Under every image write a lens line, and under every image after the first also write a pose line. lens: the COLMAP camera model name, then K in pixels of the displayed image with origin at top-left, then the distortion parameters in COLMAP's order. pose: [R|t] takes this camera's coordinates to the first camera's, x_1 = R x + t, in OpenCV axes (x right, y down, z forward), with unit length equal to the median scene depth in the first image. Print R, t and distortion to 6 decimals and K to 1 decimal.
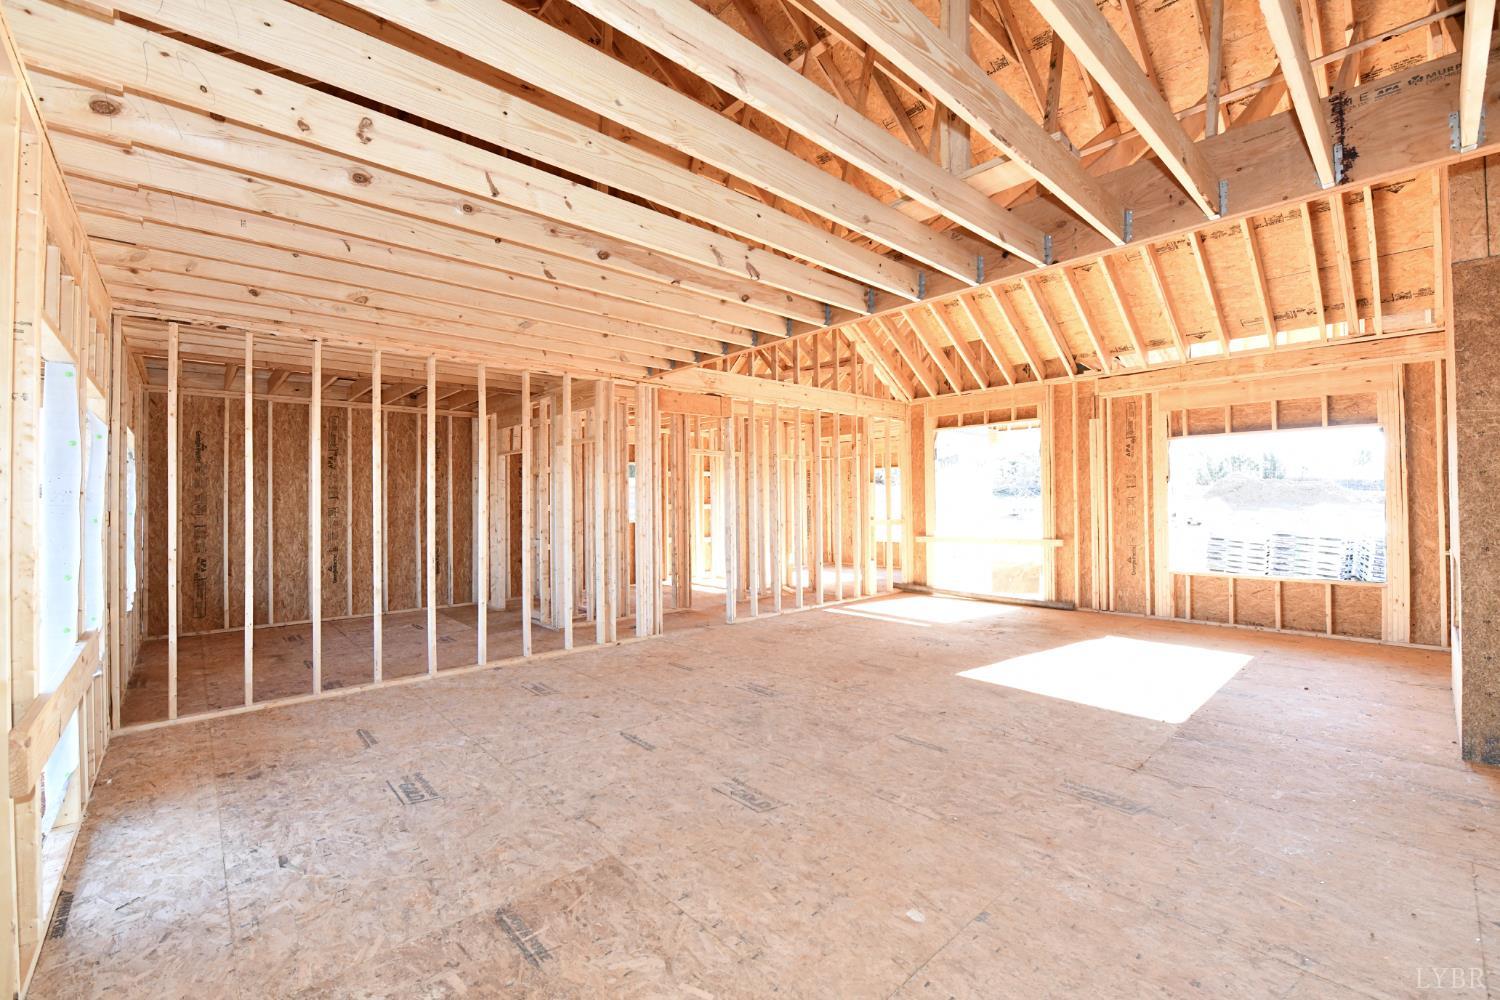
lens RADIAL K [[623.4, 0, 757.4], [0, 623.4, 494.8], [0, 0, 1]] dist [-0.016080, -0.000448]
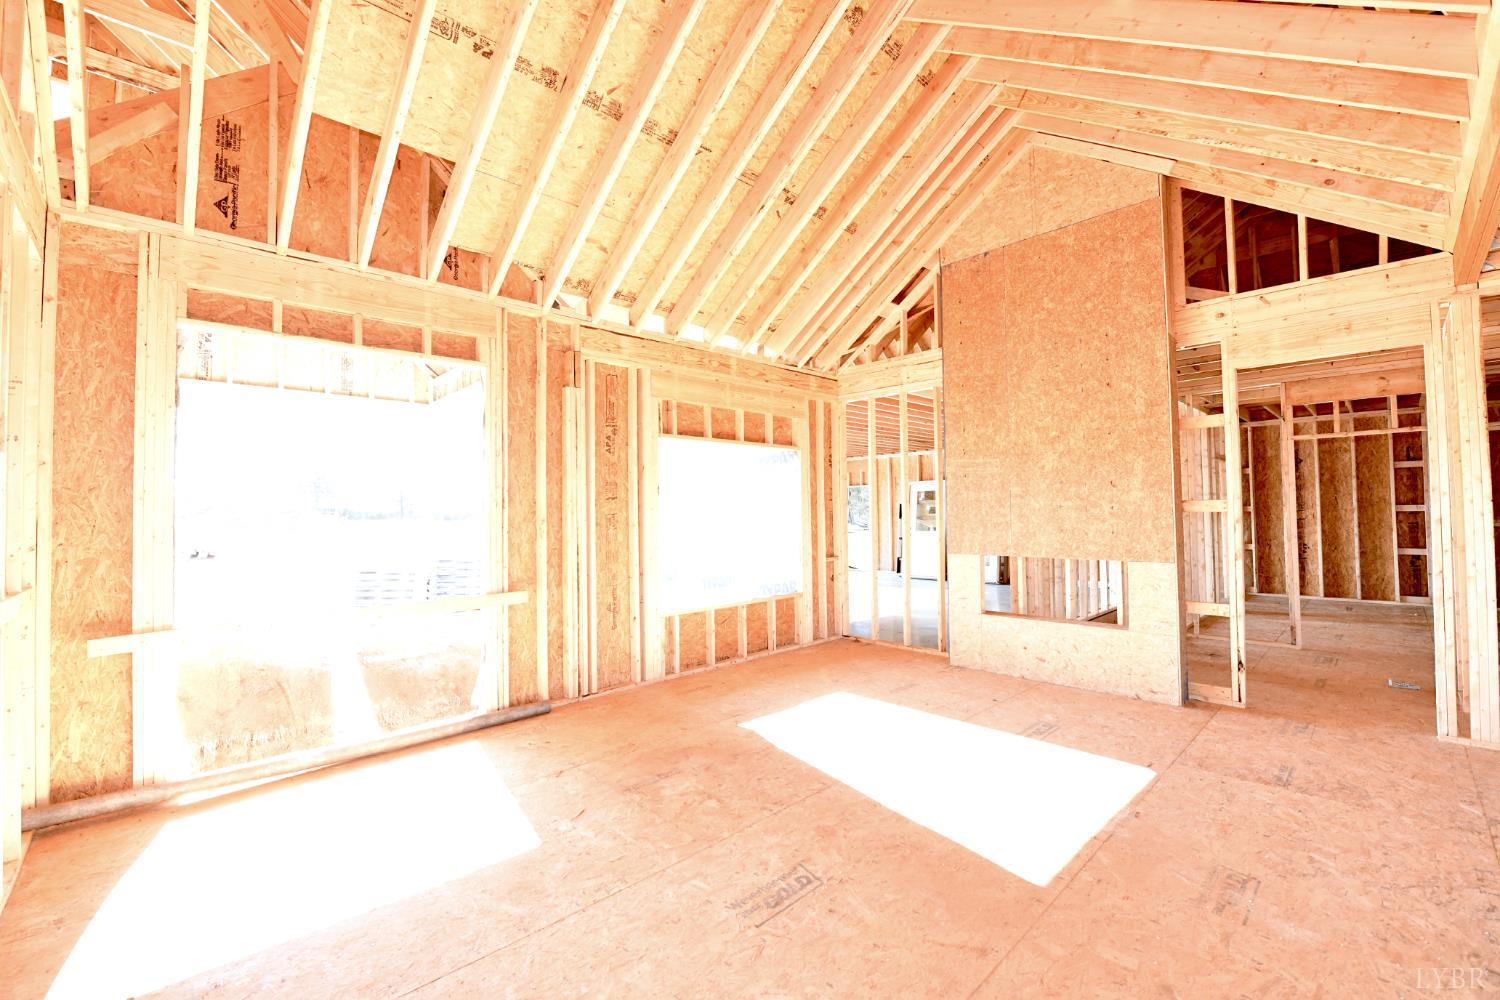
lens RADIAL K [[623.4, 0, 757.4], [0, 623.4, 494.8], [0, 0, 1]] dist [-0.016080, -0.000448]
pose [[-0.022343, 0.038791, 0.998998, -0.095016], [0.004083, 0.999242, -0.038709, 0.011900], [-0.999742, 0.003214, -0.022485, 1.044438]]
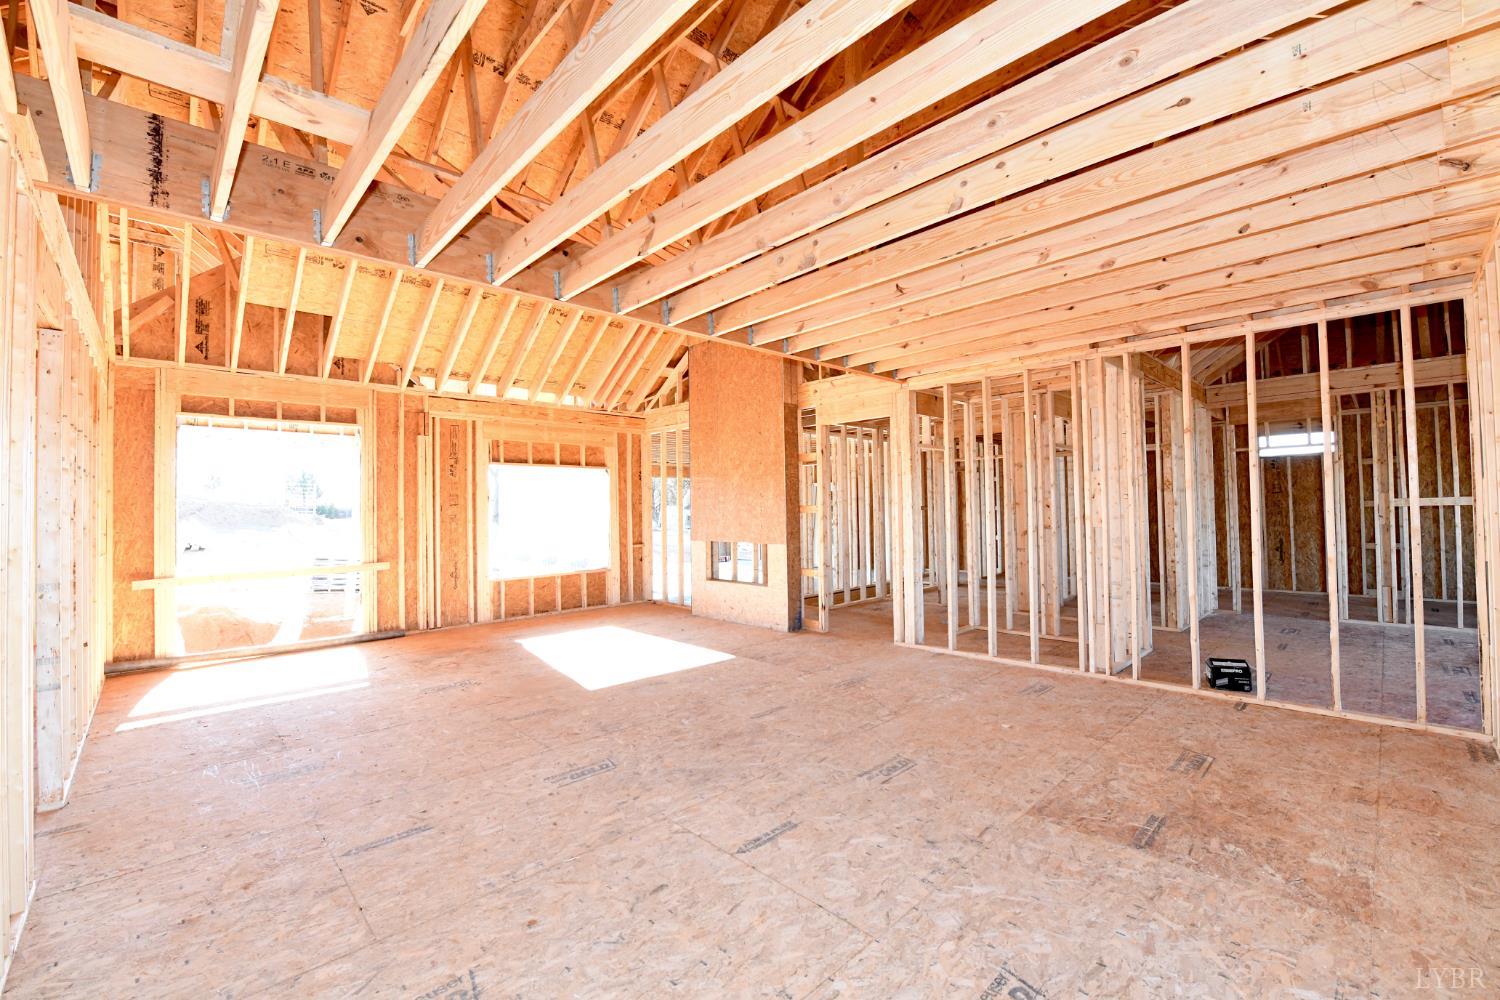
lens RADIAL K [[623.4, 0, 757.4], [0, 623.4, 494.8], [0, 0, 1]] dist [-0.016080, -0.000448]
pose [[-0.027499, 0.033453, 0.999062, -0.569380], [0.007314, 0.999420, -0.033263, 0.010580], [-0.999595, 0.006393, -0.027727, 0.625609]]
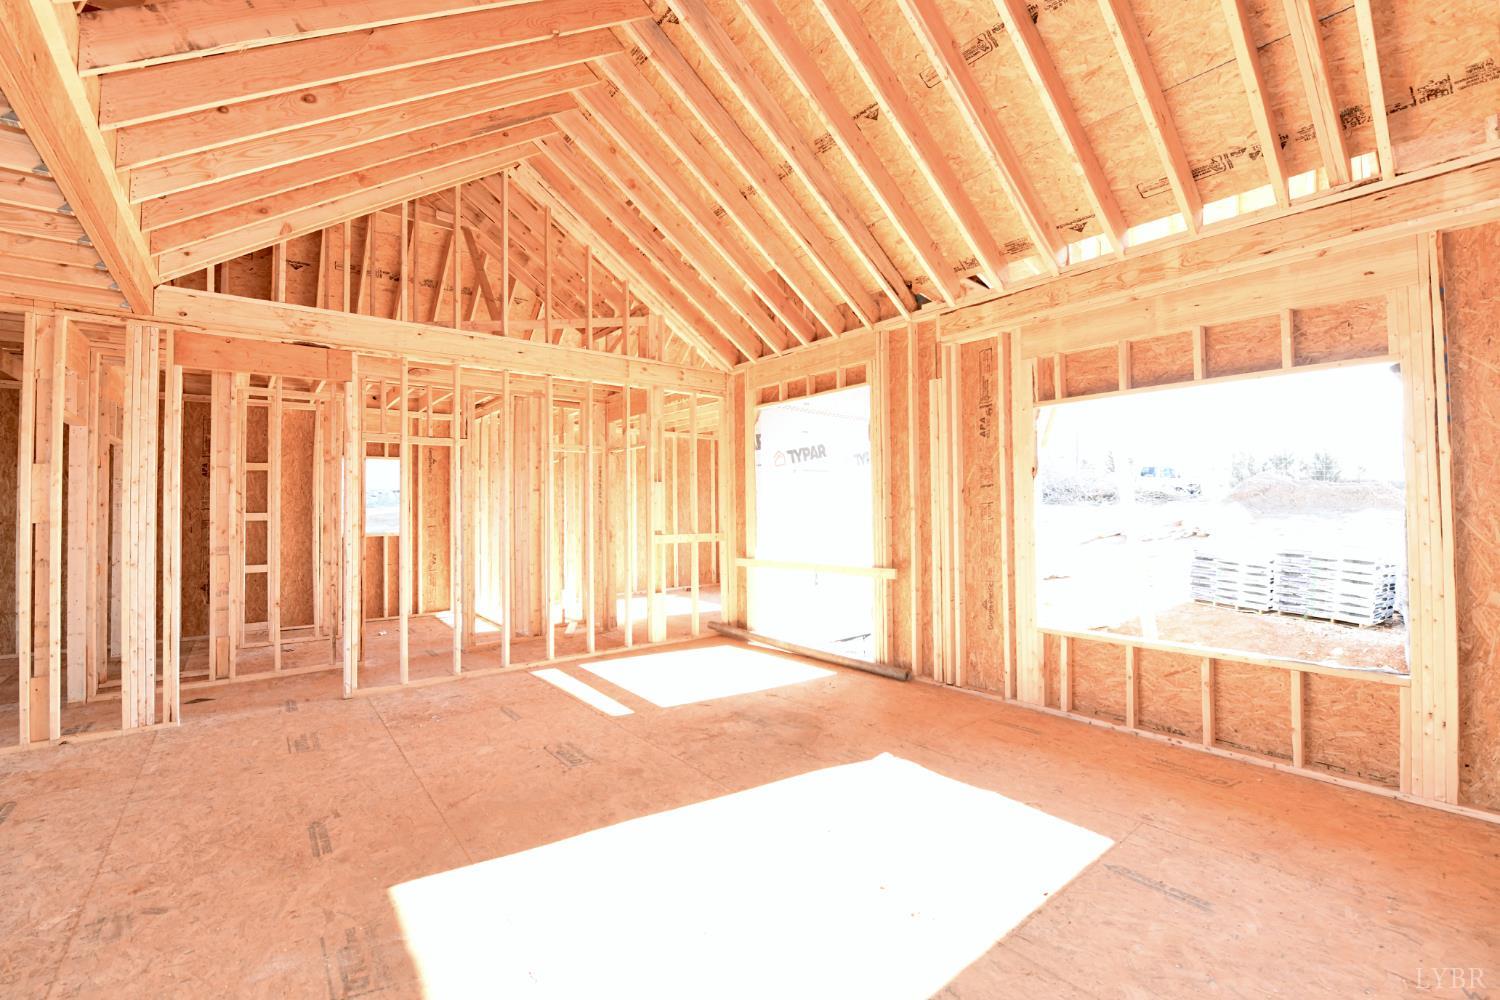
lens RADIAL K [[624.2, 0, 756.6], [0, 624.2, 493.8], [0, 0, 1]] dist [-0.017230, -0.000027]
pose [[0.998159, -0.001156, -0.060634, 0.502559], [0.000561, 0.999952, -0.009821, 0.000842], [0.060643, 0.009768, 0.998112, 0.448258]]
